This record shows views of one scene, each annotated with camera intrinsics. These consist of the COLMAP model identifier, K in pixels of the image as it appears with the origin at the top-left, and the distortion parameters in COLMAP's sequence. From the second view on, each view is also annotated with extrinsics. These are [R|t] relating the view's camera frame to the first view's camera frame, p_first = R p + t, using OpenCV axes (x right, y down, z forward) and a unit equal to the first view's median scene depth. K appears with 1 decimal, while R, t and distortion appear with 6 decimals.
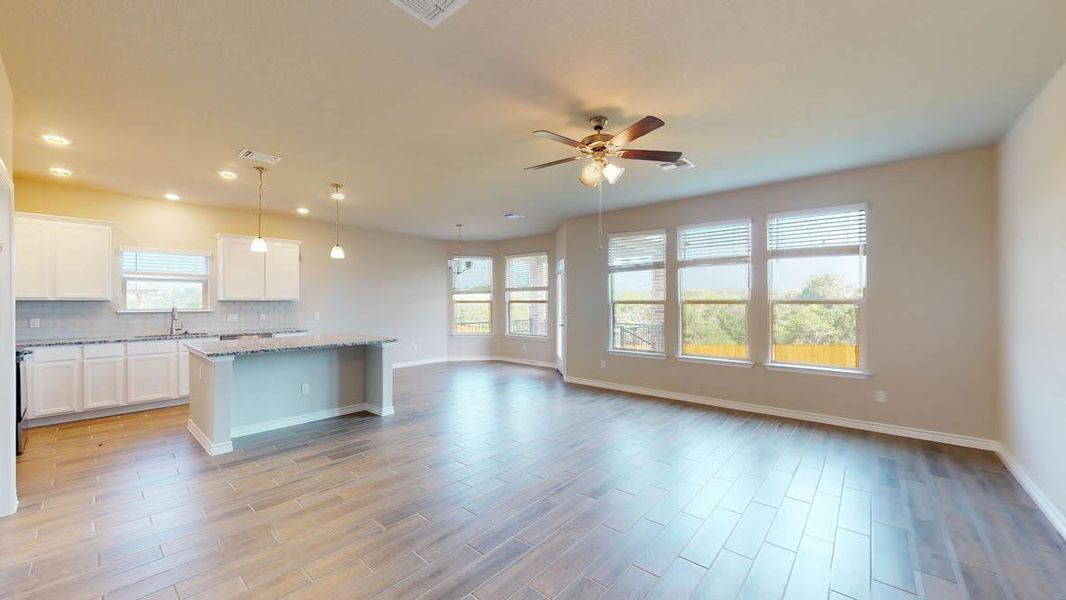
lens RADIAL K [[393.3, 0, 534.2], [0, 393.3, 300.8], [0, 0, 1]] dist [0.000620, -0.000006]
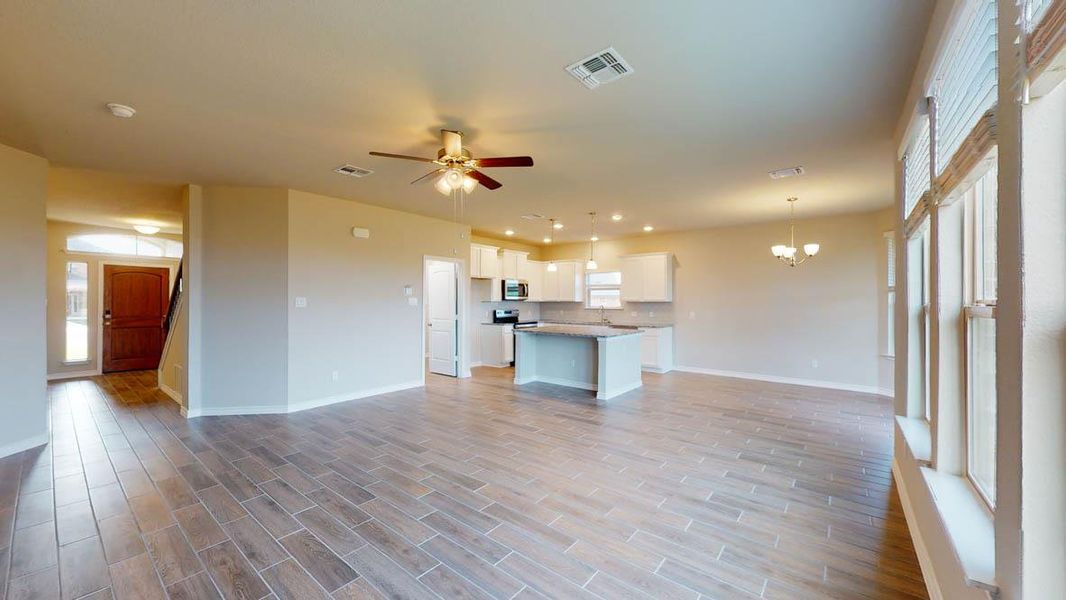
lens RADIAL K [[393.3, 0, 534.2], [0, 393.3, 300.8], [0, 0, 1]] dist [0.000620, -0.000006]
pose [[0.040609, -0.000846, -0.999175, 0.824786], [-0.008006, 0.999967, -0.001172, 0.000324], [0.999143, 0.008047, 0.040601, 0.780832]]
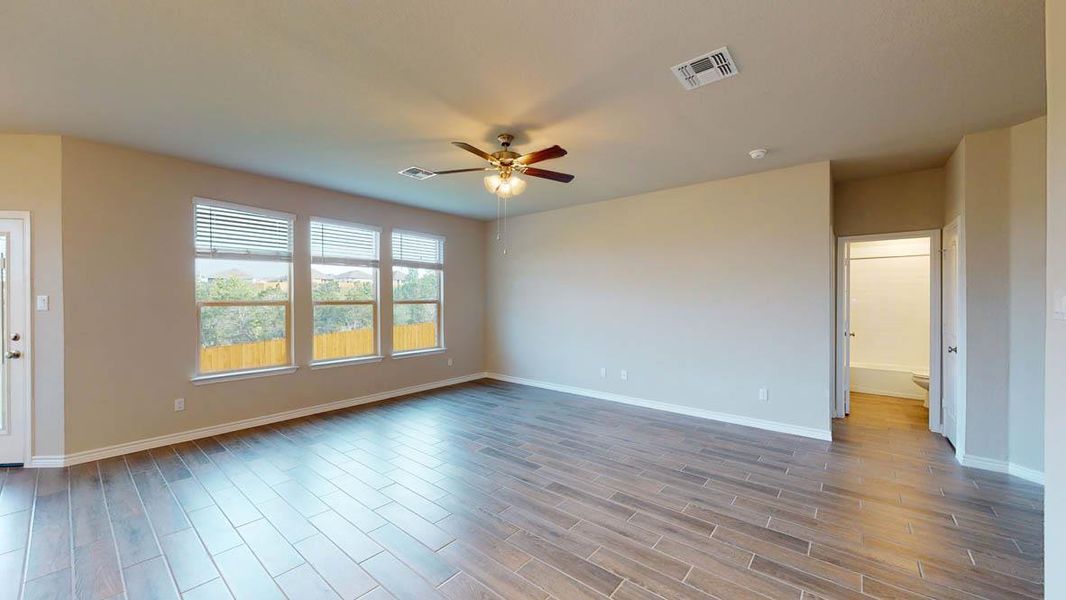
lens RADIAL K [[393.3, 0, 534.2], [0, 393.3, 300.8], [0, 0, 1]] dist [0.000620, -0.000006]
pose [[-0.026209, 0.001737, 0.999655, -0.622825], [0.007236, 0.999973, -0.001548, 0.003839], [-0.999630, 0.007193, -0.026220, 0.633851]]
